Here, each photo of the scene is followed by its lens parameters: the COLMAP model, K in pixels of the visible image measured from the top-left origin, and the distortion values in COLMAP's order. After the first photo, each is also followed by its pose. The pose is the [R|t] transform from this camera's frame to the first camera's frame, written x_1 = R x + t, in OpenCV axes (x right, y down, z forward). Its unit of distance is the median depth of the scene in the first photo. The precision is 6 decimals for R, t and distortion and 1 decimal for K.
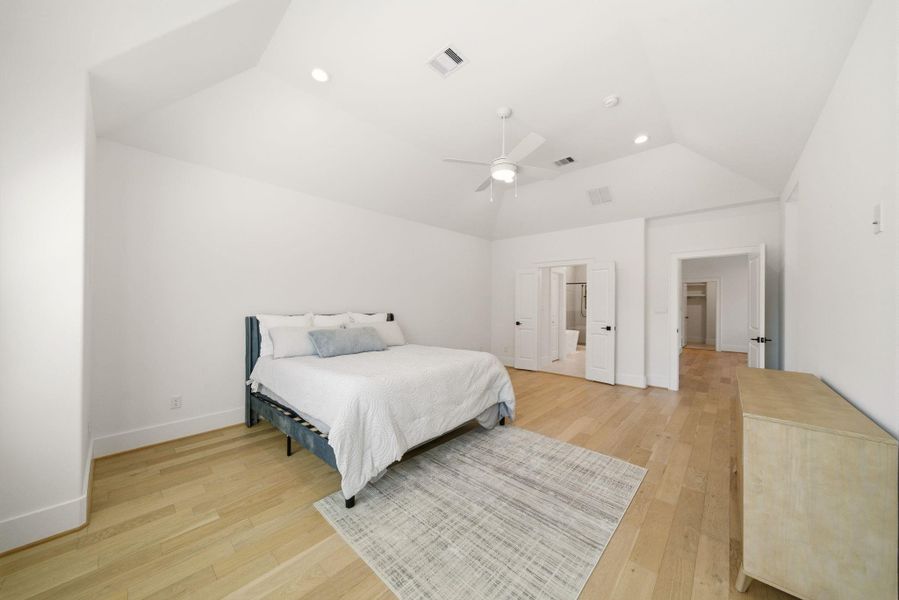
lens RADIAL K [[363.2, 0, 451.7], [0, 363.2, 301.2], [0, 0, 1]] dist [-0.009438, 0.000176]
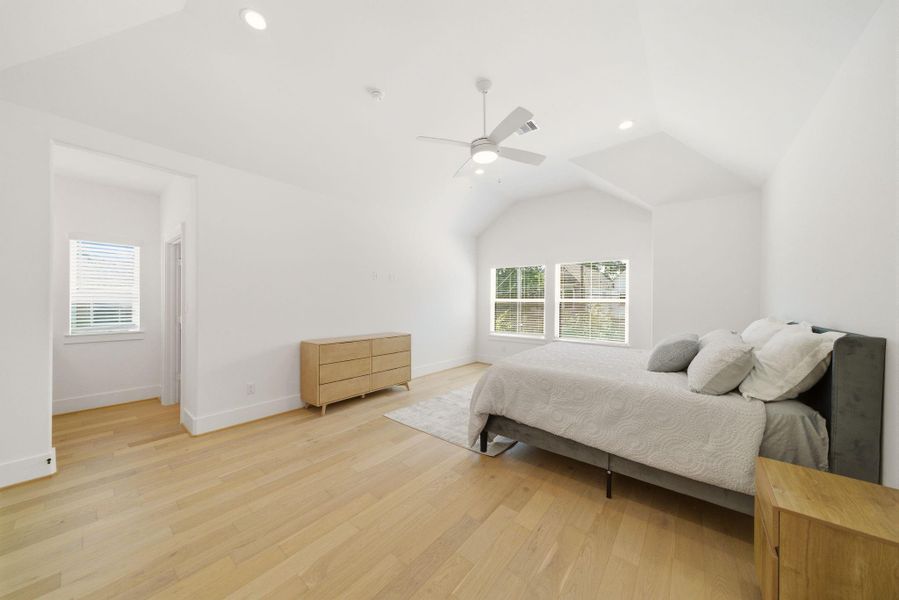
lens RADIAL K [[363.2, 0, 451.7], [0, 363.2, 301.2], [0, 0, 1]] dist [-0.009438, 0.000176]
pose [[-0.997604, -0.010156, -0.068436, 0.265548], [-0.009469, 0.999902, -0.010360, 0.017190], [0.068535, -0.009687, -0.997602, 1.775864]]
